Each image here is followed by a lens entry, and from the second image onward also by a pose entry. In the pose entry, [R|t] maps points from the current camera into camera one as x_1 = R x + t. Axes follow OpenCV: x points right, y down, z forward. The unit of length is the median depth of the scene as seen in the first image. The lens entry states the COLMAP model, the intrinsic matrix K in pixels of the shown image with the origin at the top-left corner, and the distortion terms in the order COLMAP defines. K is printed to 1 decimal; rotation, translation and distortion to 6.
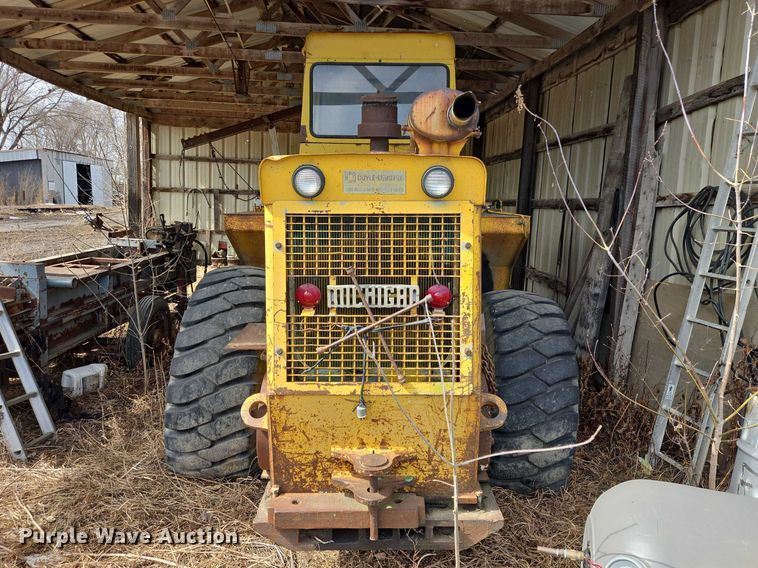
lens RADIAL K [[526.8, 0, 331.4], [0, 526.8, 284.6], [0, 0, 1]] dist [0.063217, -0.065326]
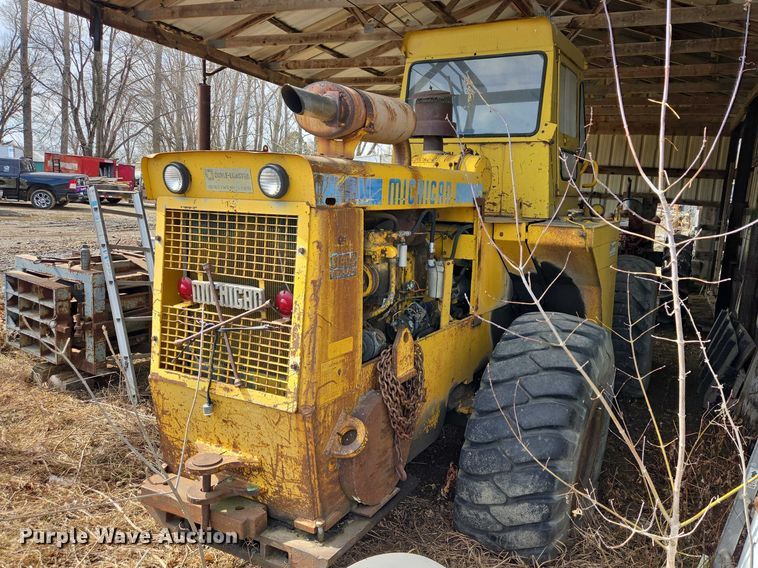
lens RADIAL K [[509.2, 0, 375.2], [0, 509.2, 281.8], [0, 0, 1]] dist [0.069499, -0.061816]
pose [[0.907188, 0.093574, -0.410187, 0.712587], [-0.094734, 0.995348, 0.017546, -0.046022], [0.409921, 0.022941, 0.911832, 0.235393]]
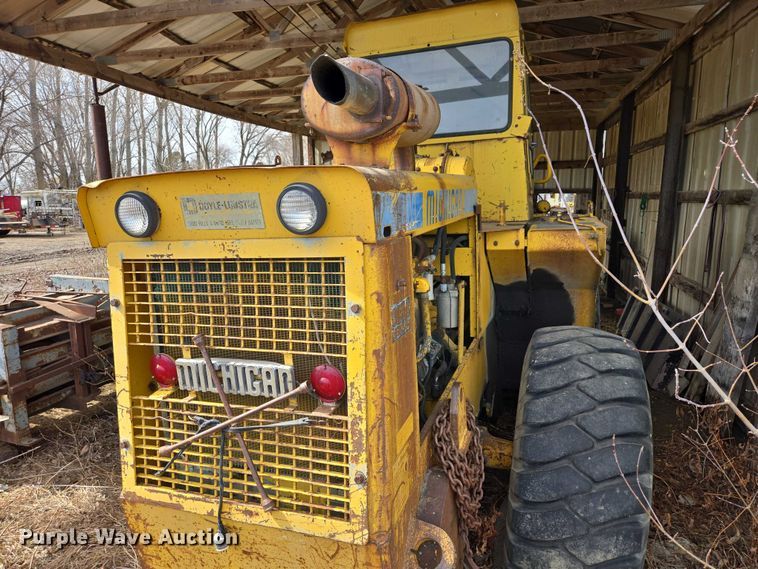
lens RADIAL K [[477.4, 0, 341.3], [0, 477.4, 296.2], [0, 0, 1]] dist [0.058278, -0.048721]
pose [[0.956409, 0.005944, -0.291970, 0.389083], [0.004547, 0.999369, 0.035239, -0.104072], [0.291996, -0.035030, 0.955778, 0.442761]]
